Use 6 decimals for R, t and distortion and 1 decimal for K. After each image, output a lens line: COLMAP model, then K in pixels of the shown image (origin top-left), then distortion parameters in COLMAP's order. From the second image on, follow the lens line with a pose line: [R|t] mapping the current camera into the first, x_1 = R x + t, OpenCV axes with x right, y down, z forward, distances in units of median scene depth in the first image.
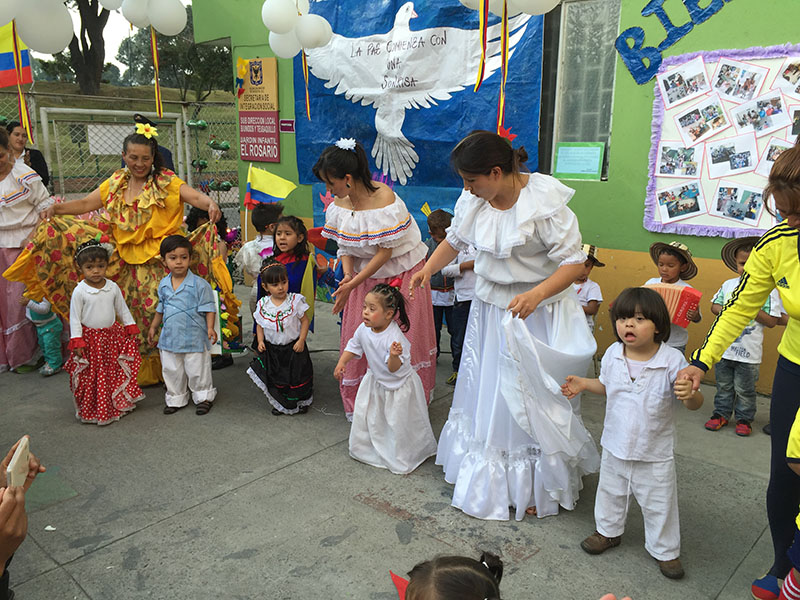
lens RADIAL K [[686.8, 0, 400.6], [0, 686.8, 300.4], [0, 0, 1]] dist [0.022363, -0.029308]
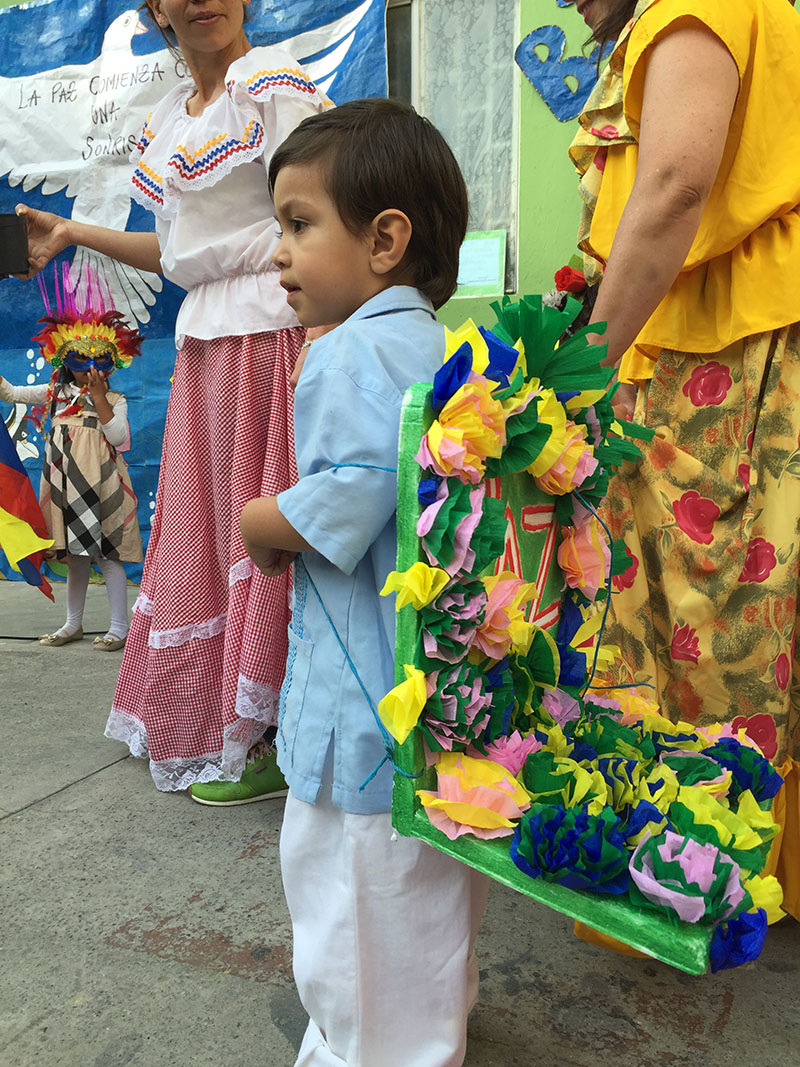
lens RADIAL K [[916.0, 0, 398.4], [0, 916.0, 537.4], [0, 0, 1]] dist [0.022363, -0.029308]
pose [[0.946252, -0.041252, 0.320790, -0.043620], [0.082452, 0.989830, -0.115926, 0.104593], [-0.312745, 0.136145, 0.940029, 0.342077]]
